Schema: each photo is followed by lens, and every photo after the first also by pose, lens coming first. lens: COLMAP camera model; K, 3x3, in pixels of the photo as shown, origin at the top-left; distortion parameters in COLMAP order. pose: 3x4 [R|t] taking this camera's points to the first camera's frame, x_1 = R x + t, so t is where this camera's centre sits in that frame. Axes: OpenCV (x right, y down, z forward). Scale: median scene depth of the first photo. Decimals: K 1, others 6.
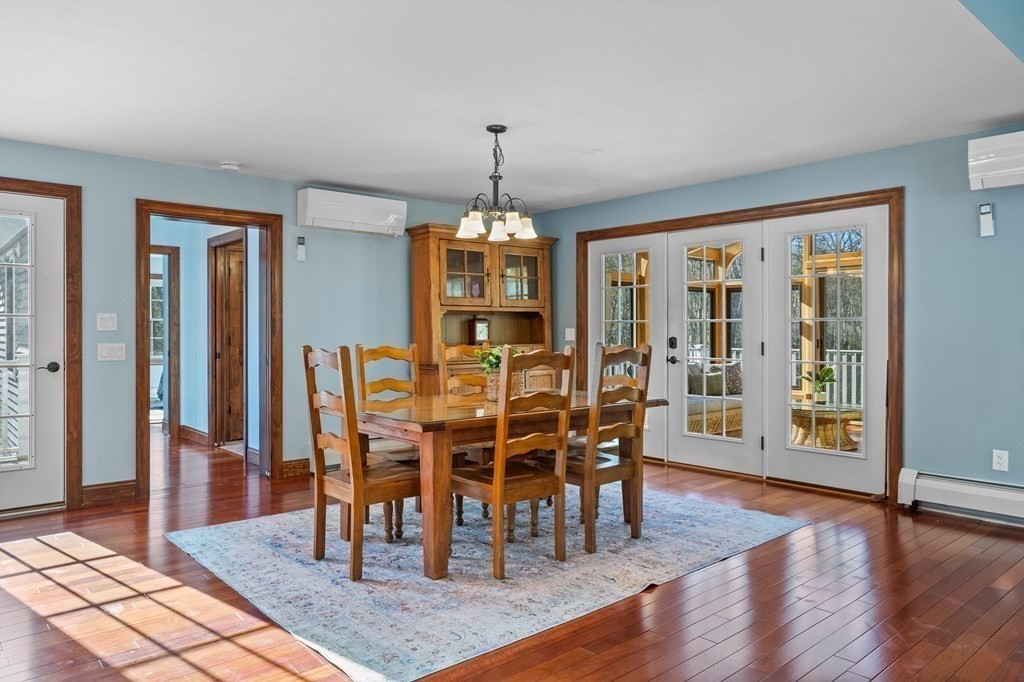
lens RADIAL K [[693.1, 0, 511.1], [0, 693.1, 328.4], [0, 0, 1]] dist [-0.045482, 0.066421]
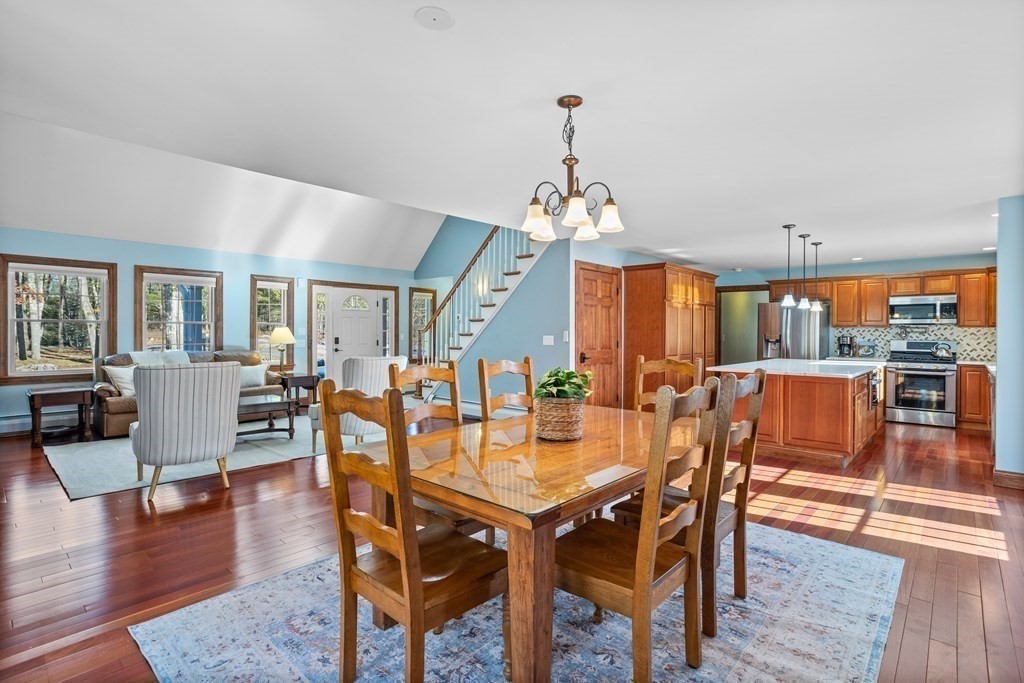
lens RADIAL K [[502.5, 0, 512.5], [0, 502.5, 332.3], [0, 0, 1]] dist [-0.049579, 0.031690]
pose [[-0.993715, -0.003804, -0.111878, 0.098824], [-0.003015, 0.999969, -0.007225, -0.009282], [0.111902, -0.006842, -0.993696, 1.406325]]
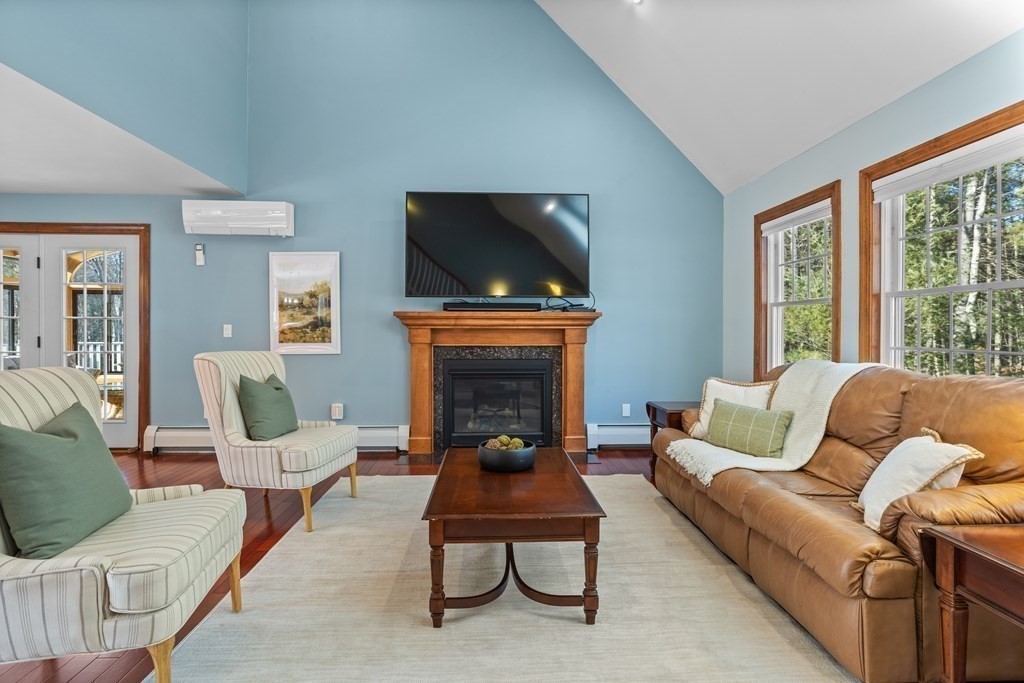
lens RADIAL K [[525.4, 0, 511.0], [0, 525.4, 331.4], [0, 0, 1]] dist [-0.055283, 0.036902]
pose [[0.623108, -0.001788, 0.782134, 0.208291], [-0.006462, 0.999951, 0.007433, -0.001168], [-0.782109, -0.009686, 0.623066, -0.225833]]
